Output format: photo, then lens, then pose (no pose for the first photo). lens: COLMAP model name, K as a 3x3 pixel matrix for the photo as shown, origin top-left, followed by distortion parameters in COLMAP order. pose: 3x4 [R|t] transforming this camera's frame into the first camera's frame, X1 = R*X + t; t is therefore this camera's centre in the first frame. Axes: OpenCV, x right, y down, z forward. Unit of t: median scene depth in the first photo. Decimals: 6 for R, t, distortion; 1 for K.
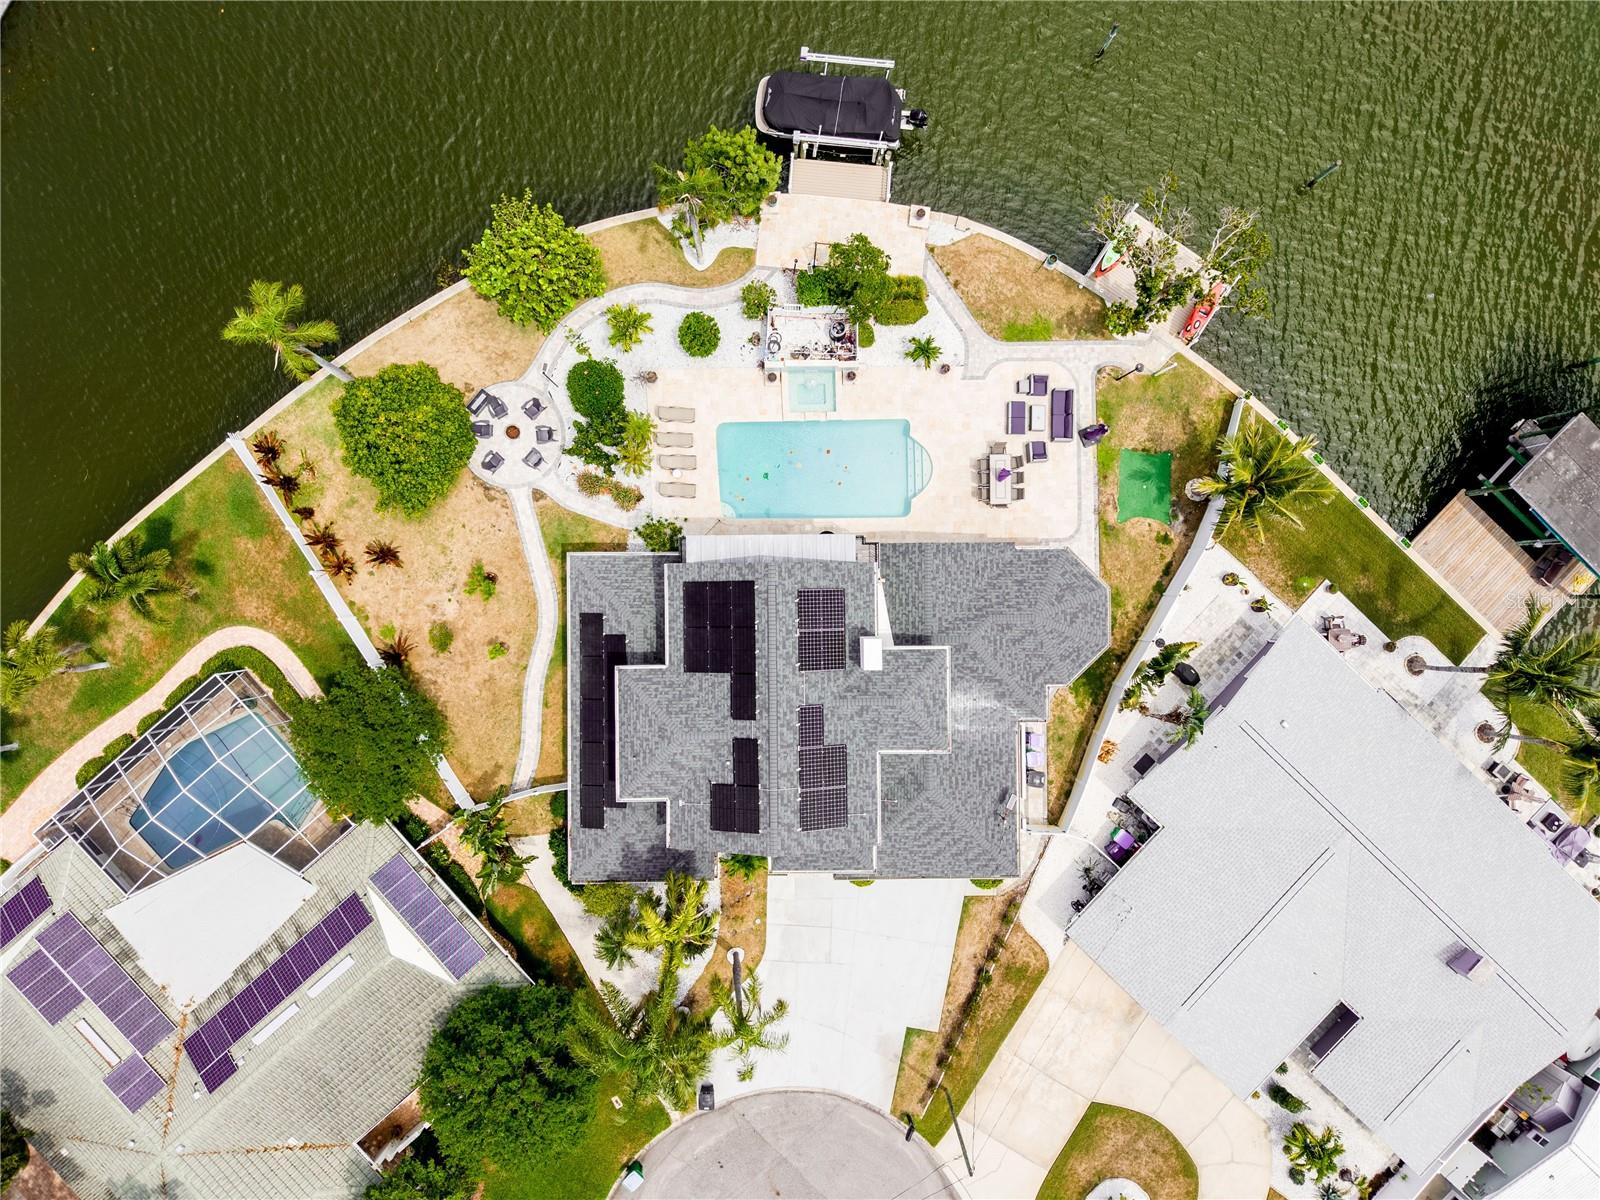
lens RADIAL K [[1073.9, 0, 800.0], [0, 1073.9, 600.0], [0, 0, 1]] dist [0.036094, -0.040250]
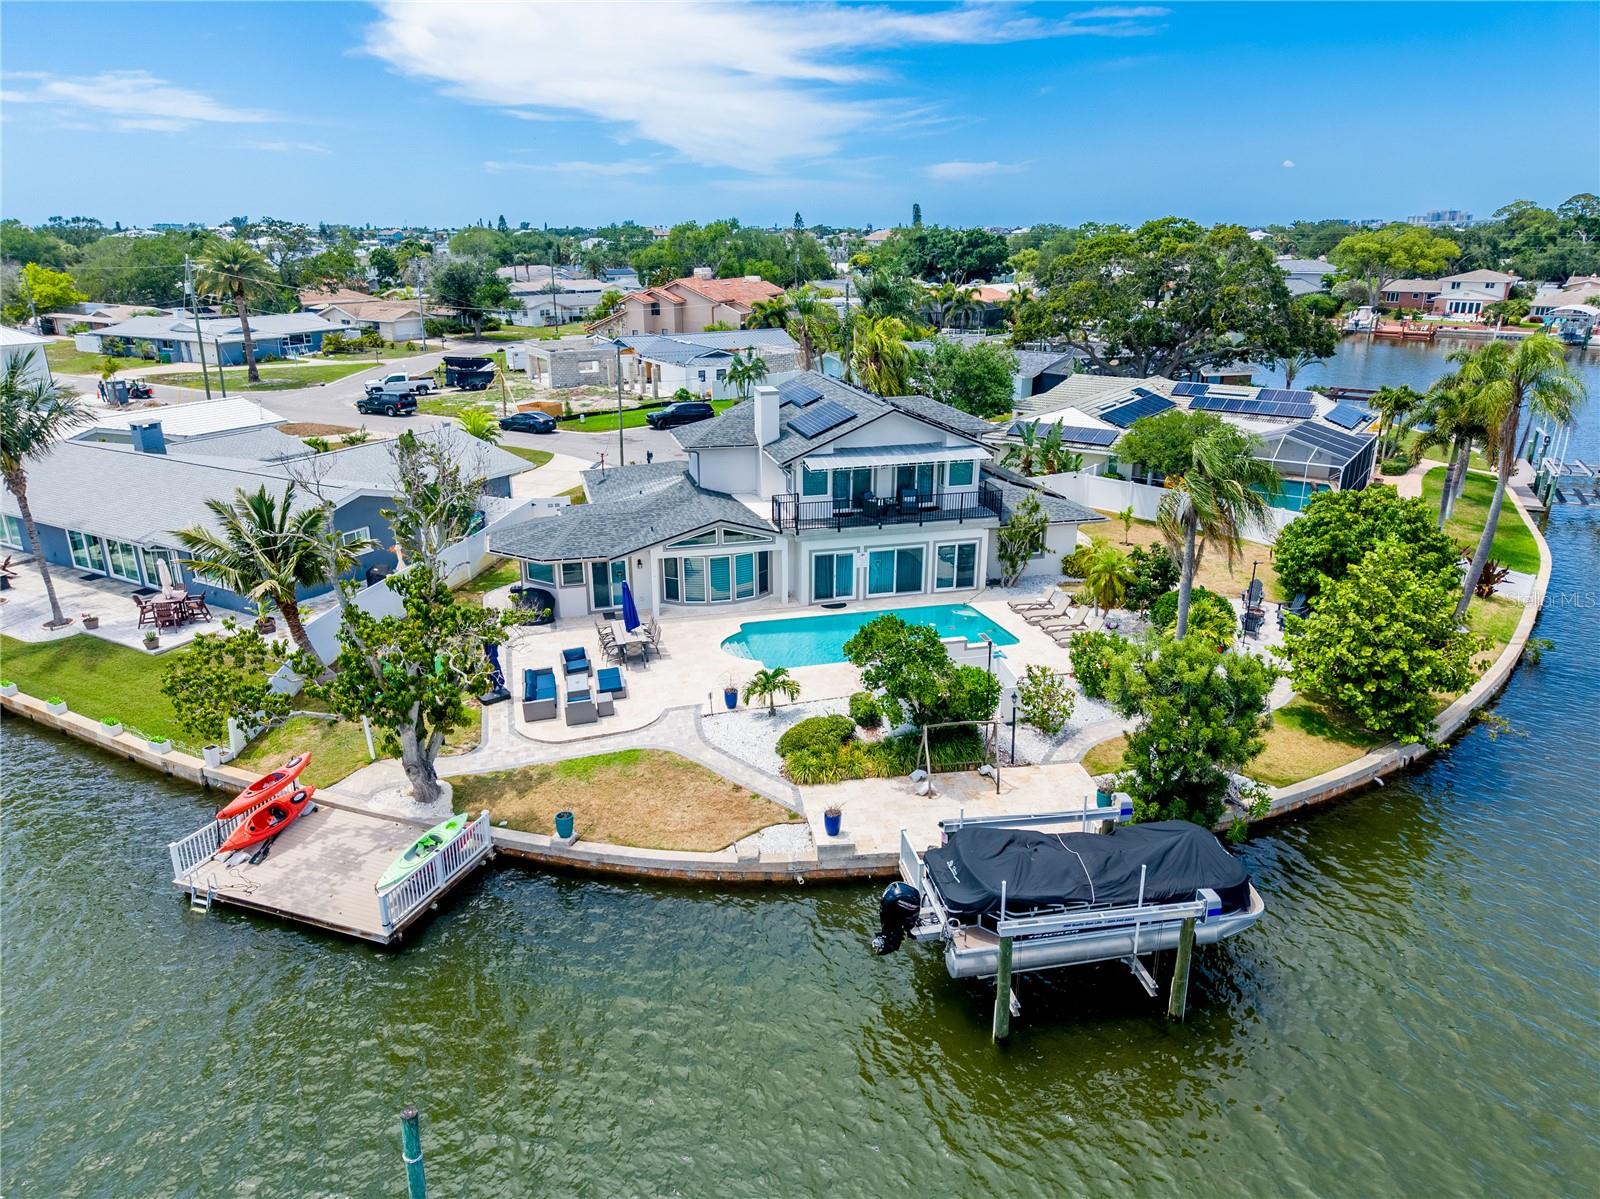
lens RADIAL K [[1073.9, 0, 800.0], [0, 1073.9, 599.5], [0, 0, 1]] dist [0.036094, -0.040250]
pose [[-0.968091, 0.058669, -0.243634, 0.244931], [-0.249017, -0.334286, 0.908979, -0.770106], [-0.028114, 0.940644, 0.338229, 0.714045]]
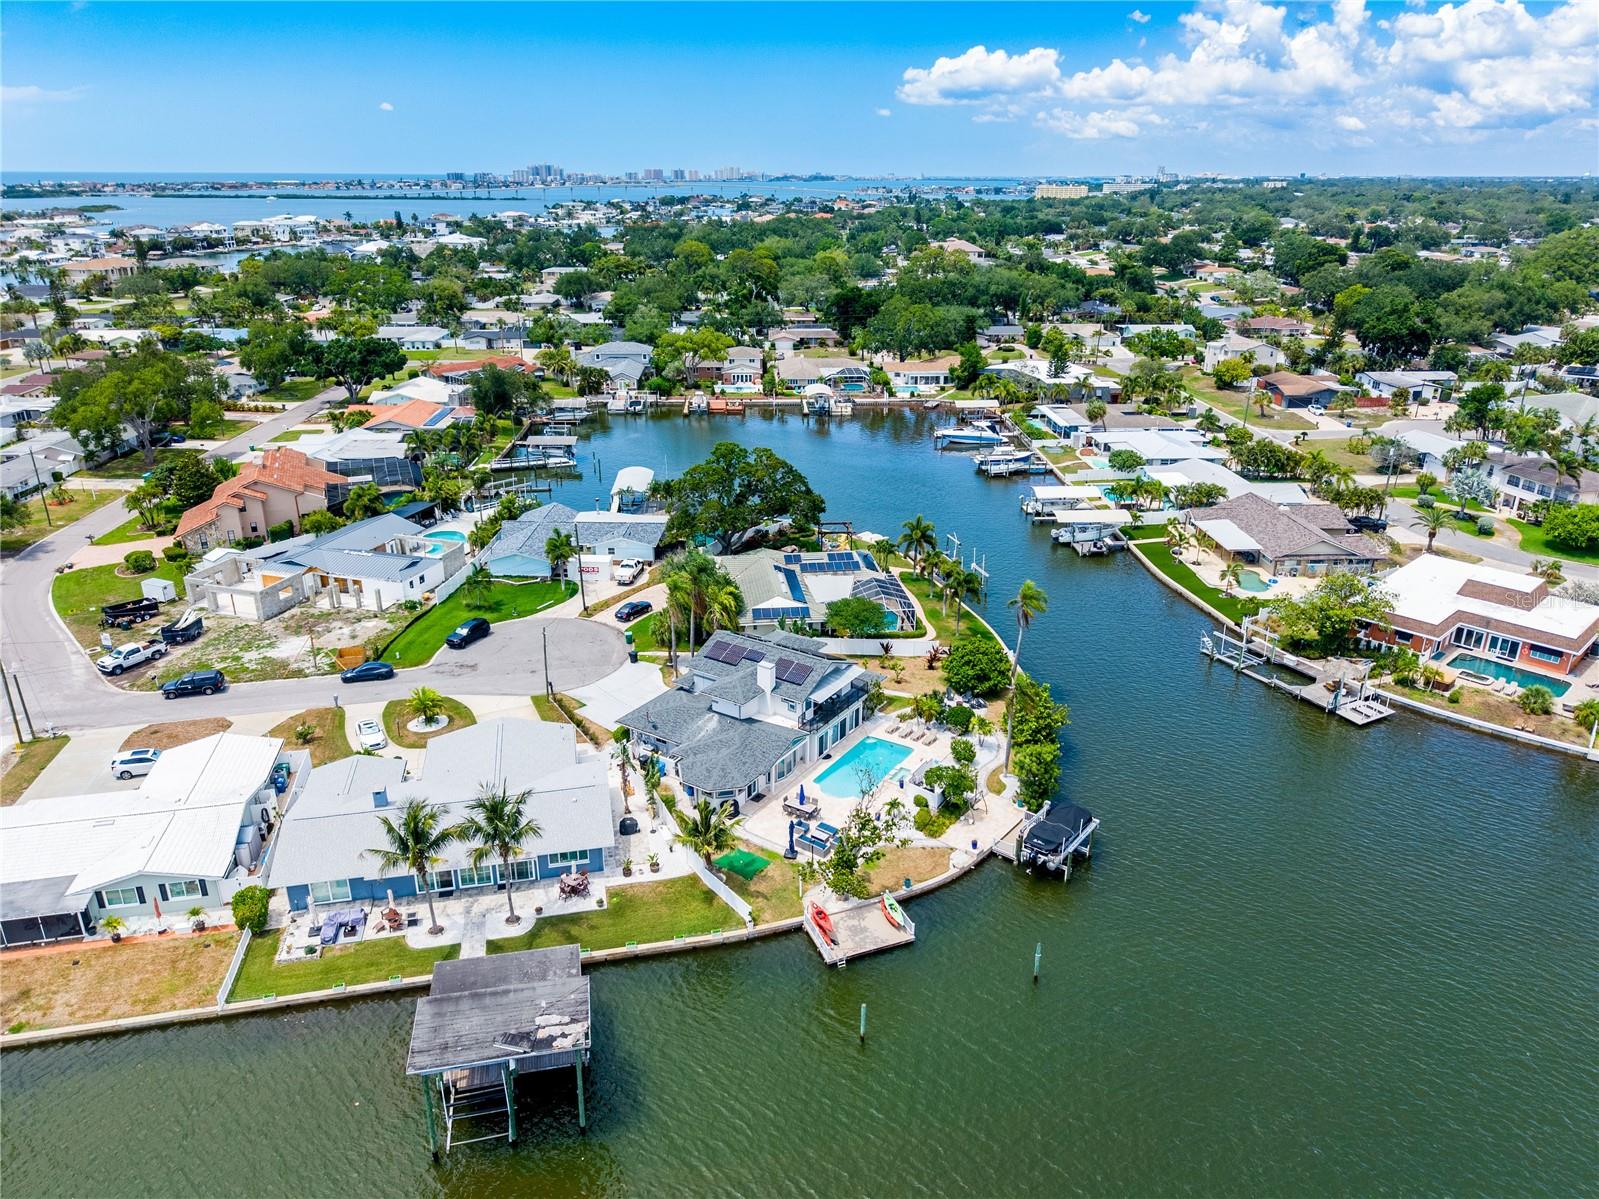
lens RADIAL K [[1073.2, 0, 799.5], [0, 1073.2, 599.5], [0, 0, 1]] dist [0.036094, -0.040250]
pose [[-0.552436, 0.282294, -0.784299, 1.320046], [-0.832855, -0.225512, 0.505468, -0.822336], [-0.034178, 0.932445, 0.359691, 0.138368]]
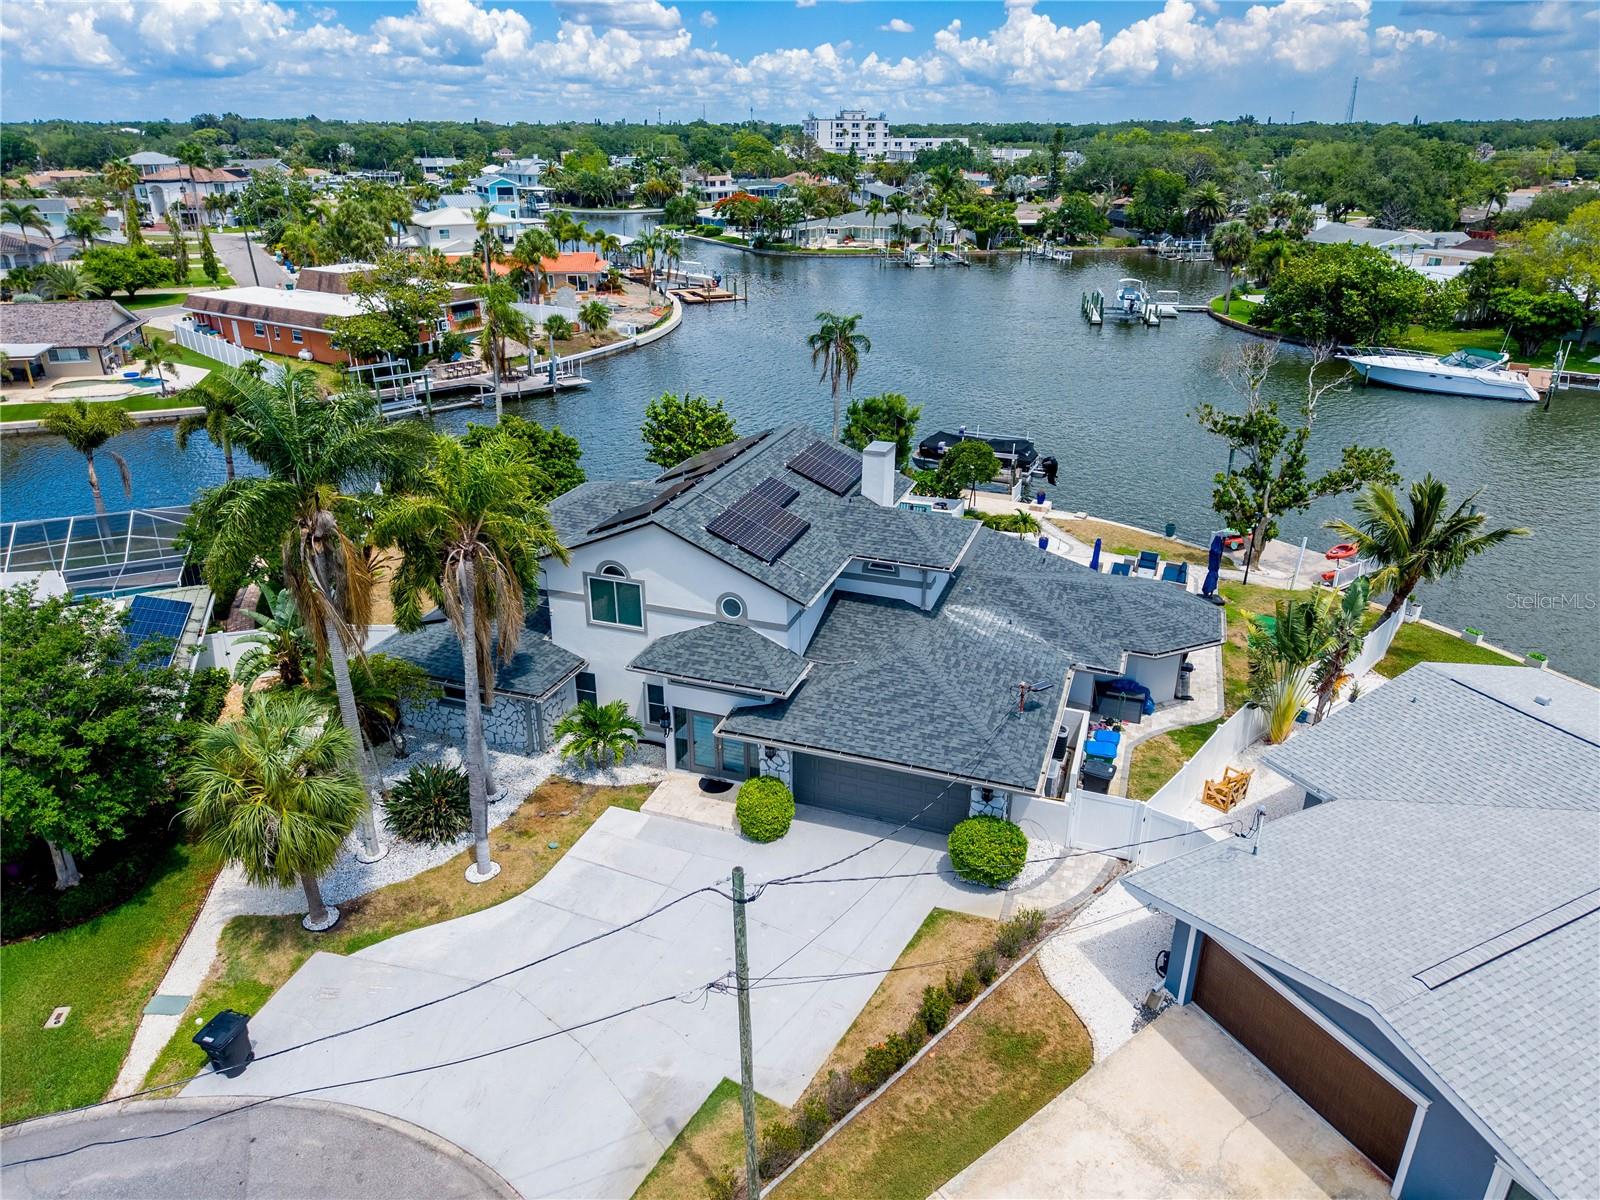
lens RADIAL K [[1068.4, 0, 819.4], [0, 1068.4, 576.2], [0, 0, 1]] dist [0.002105, 0.003119]
pose [[0.947319, 0.113458, -0.299523, 0.234624], [-0.320292, 0.335283, -0.886001, 0.684805], [-0.000099, 0.935261, 0.353960, 0.680788]]
